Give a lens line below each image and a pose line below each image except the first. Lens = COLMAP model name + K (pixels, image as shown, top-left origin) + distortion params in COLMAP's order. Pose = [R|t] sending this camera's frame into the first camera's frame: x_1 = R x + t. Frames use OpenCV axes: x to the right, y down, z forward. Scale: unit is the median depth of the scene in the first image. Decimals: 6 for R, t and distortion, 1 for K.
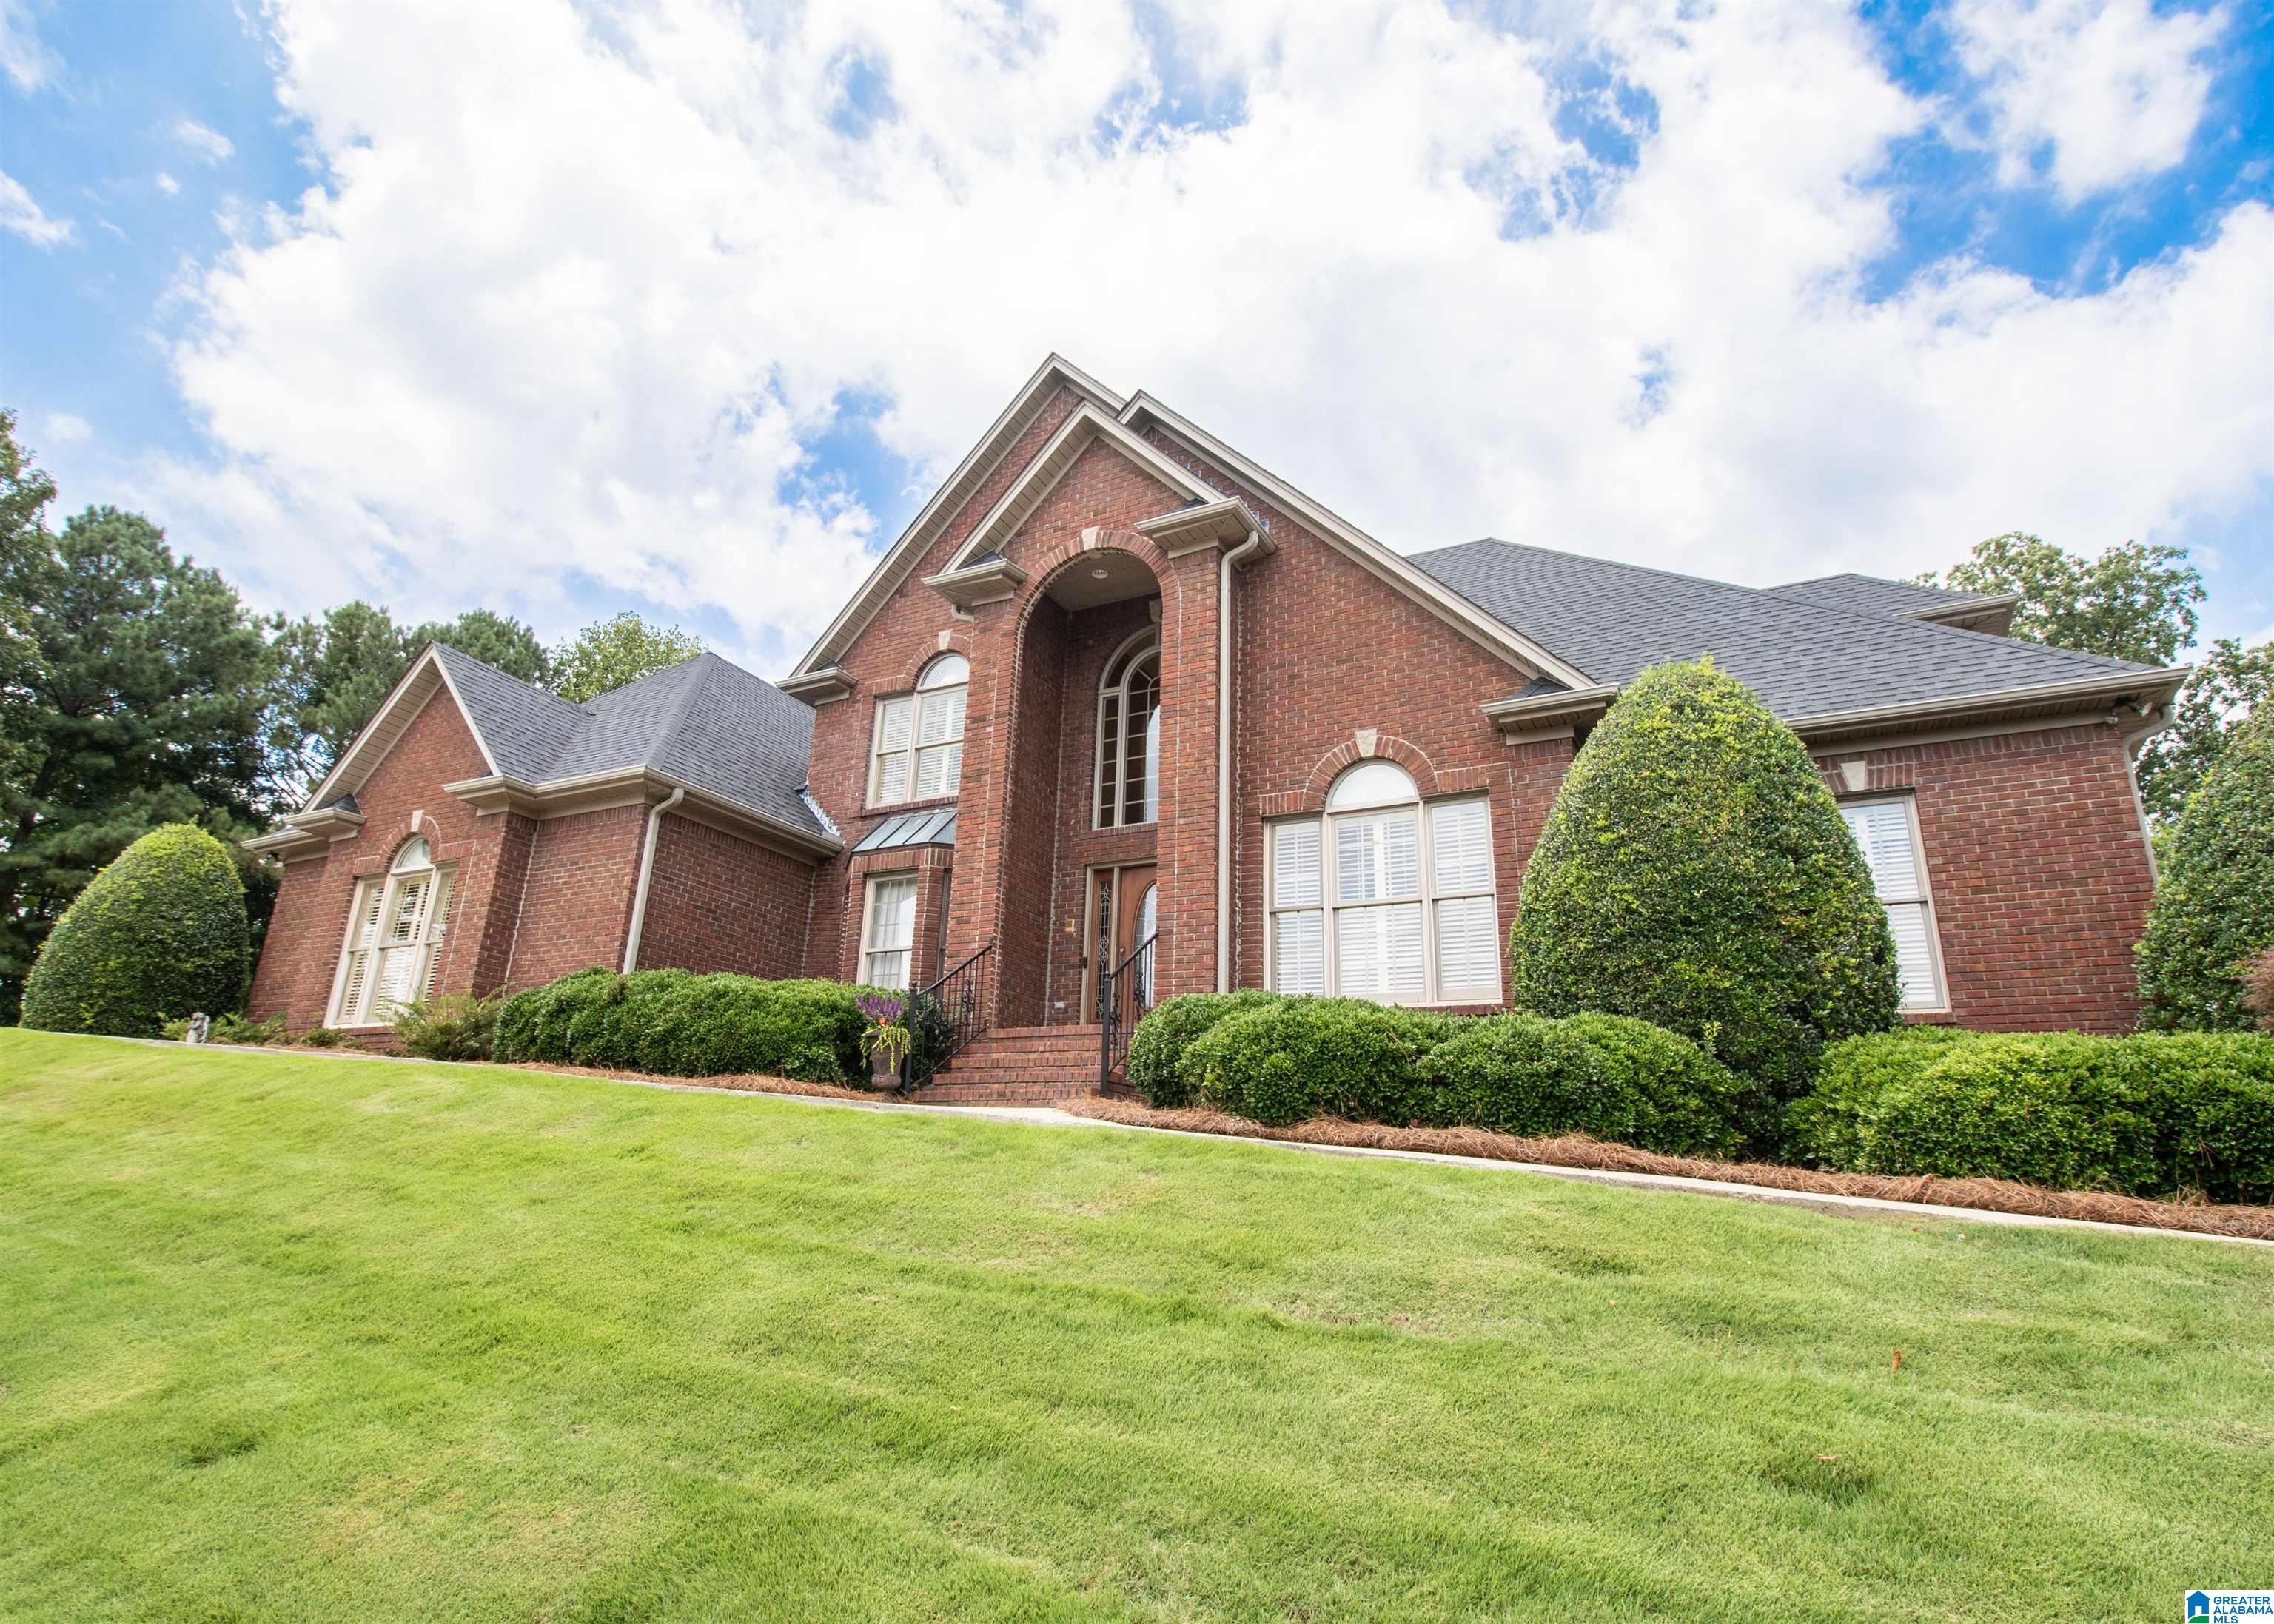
lens RADIAL K [[1216.5, 0, 1072.5], [0, 1216.5, 813.8], [0, 0, 1]] dist [0.002900, -0.014573]
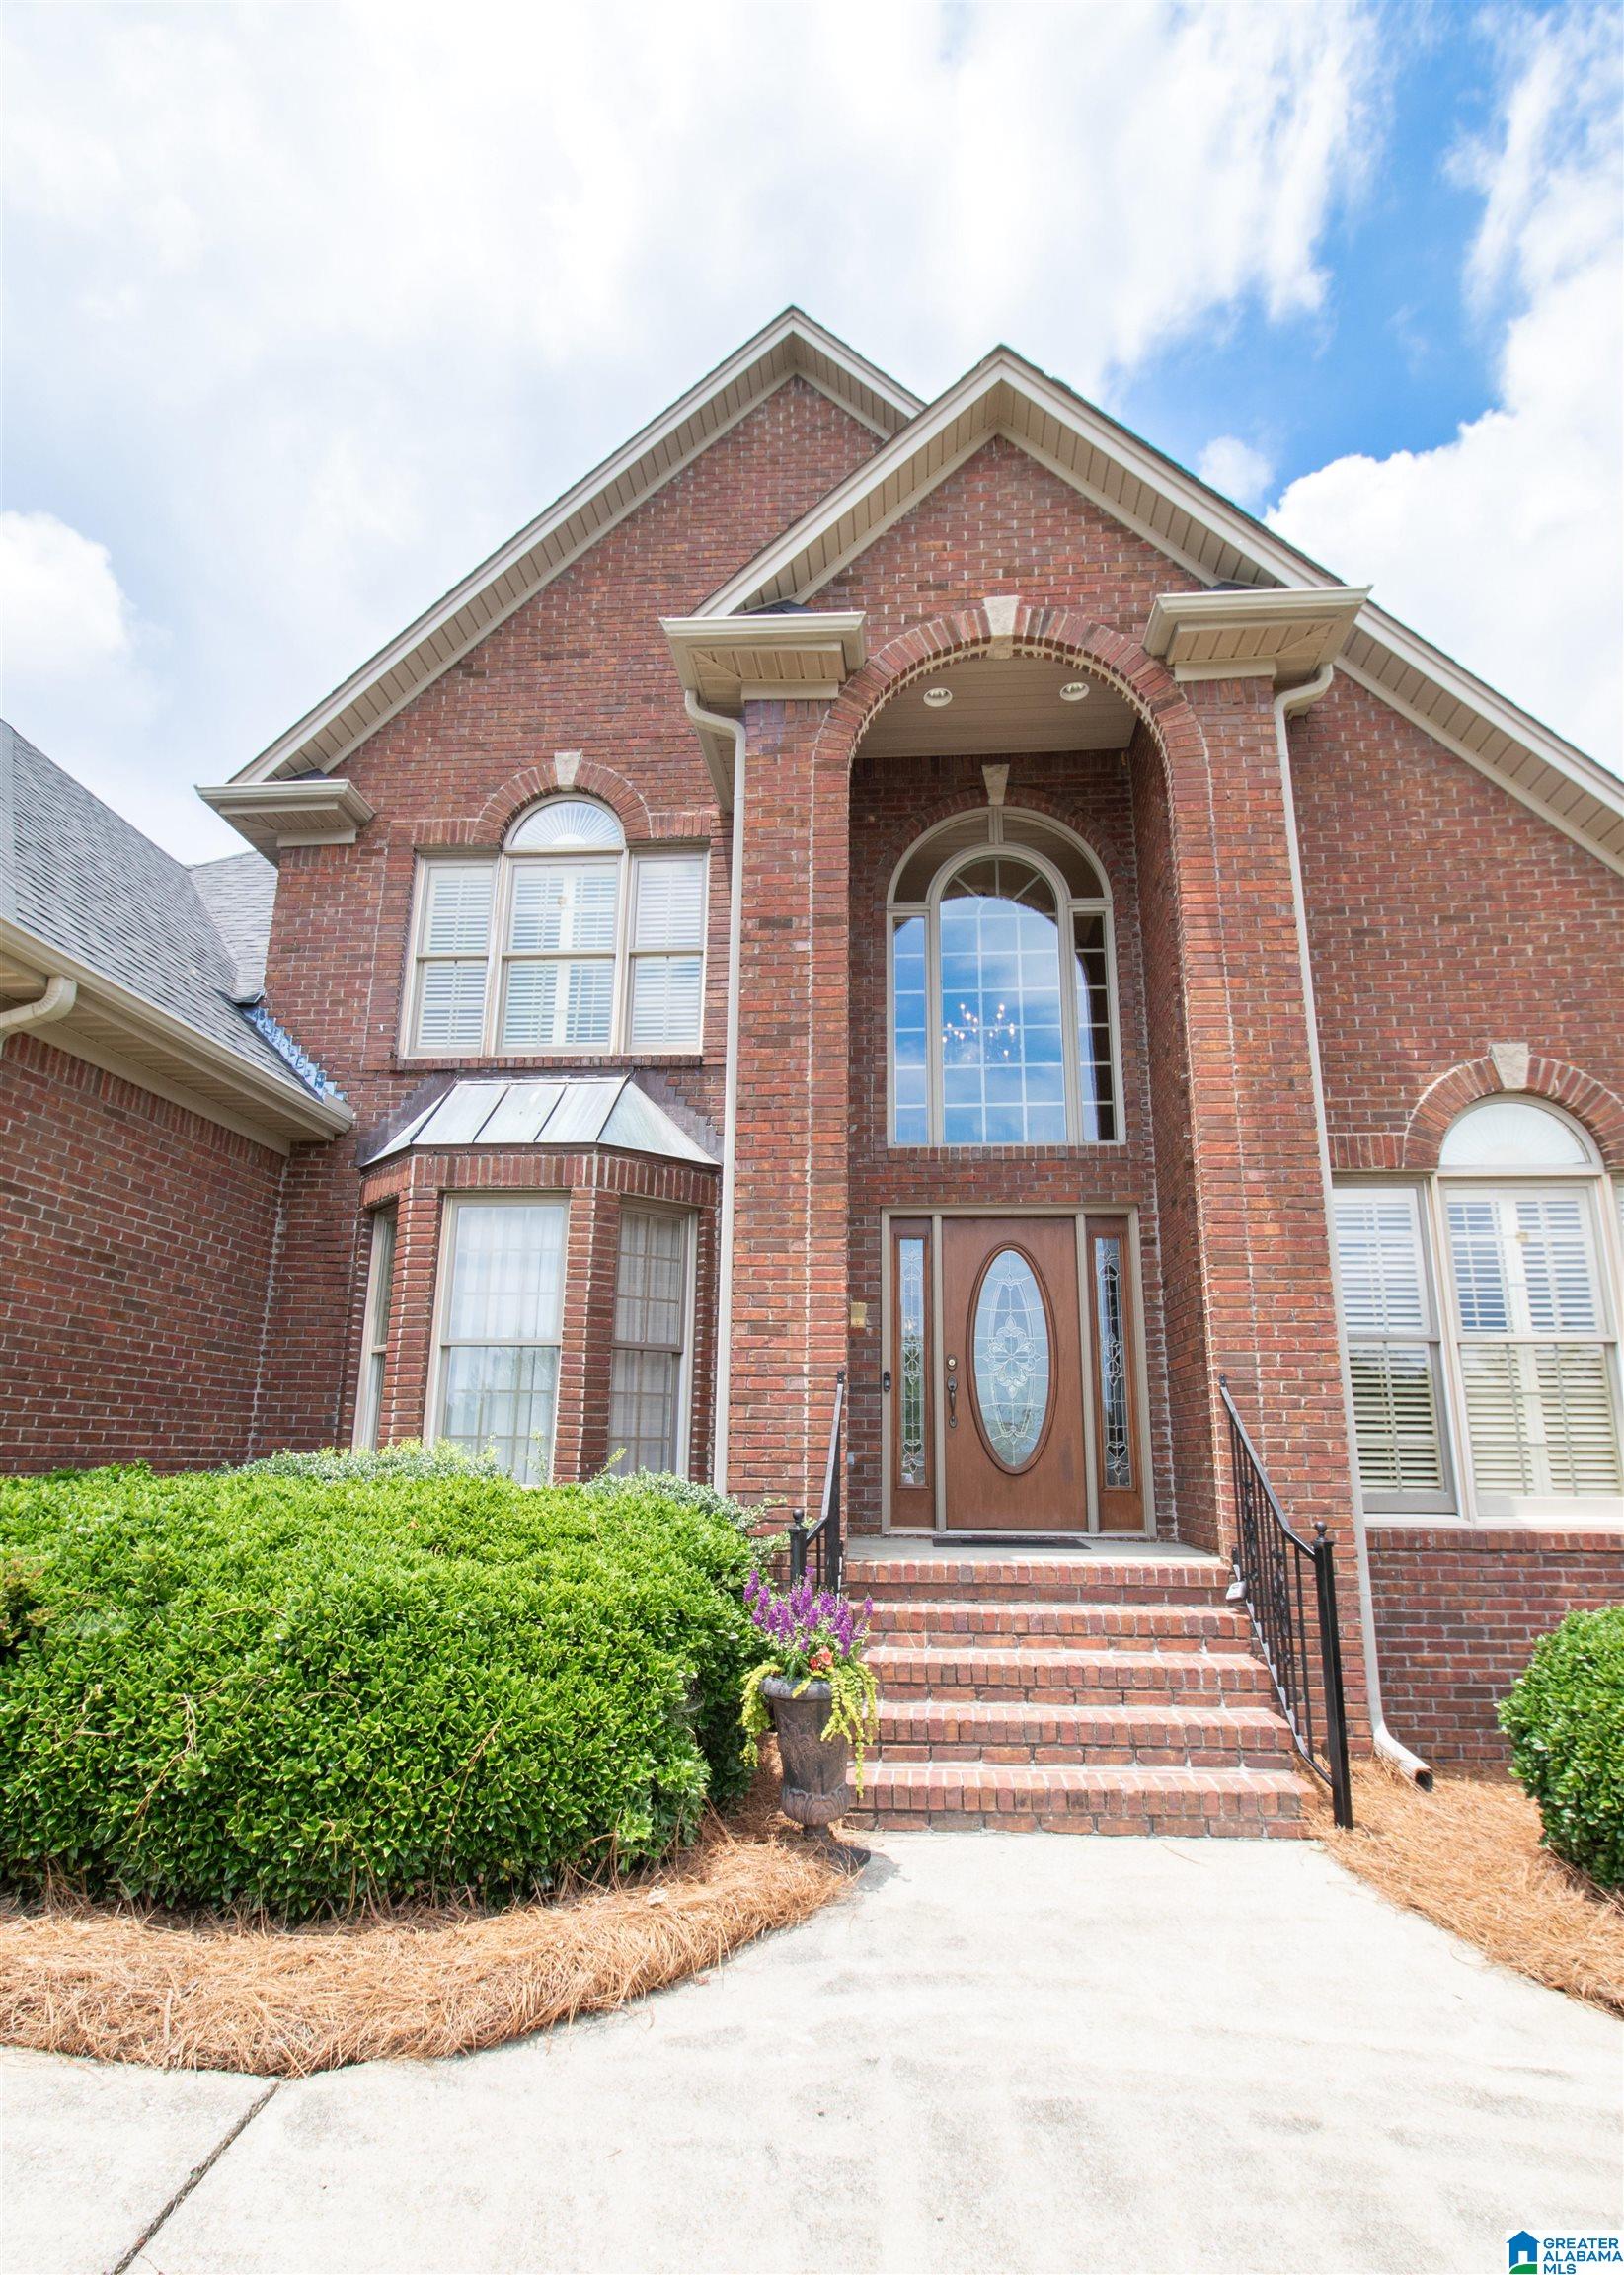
lens RADIAL K [[1170.3, 0, 806.6], [0, 1170.3, 1172.6], [0, 0, 1]] dist [-0.005935, -0.000690]
pose [[0.903533, 0.062535, 0.423932, -0.248386], [-0.102399, 0.992142, 0.071892, -0.009701], [-0.416105, -0.108367, 0.902836, 0.504906]]
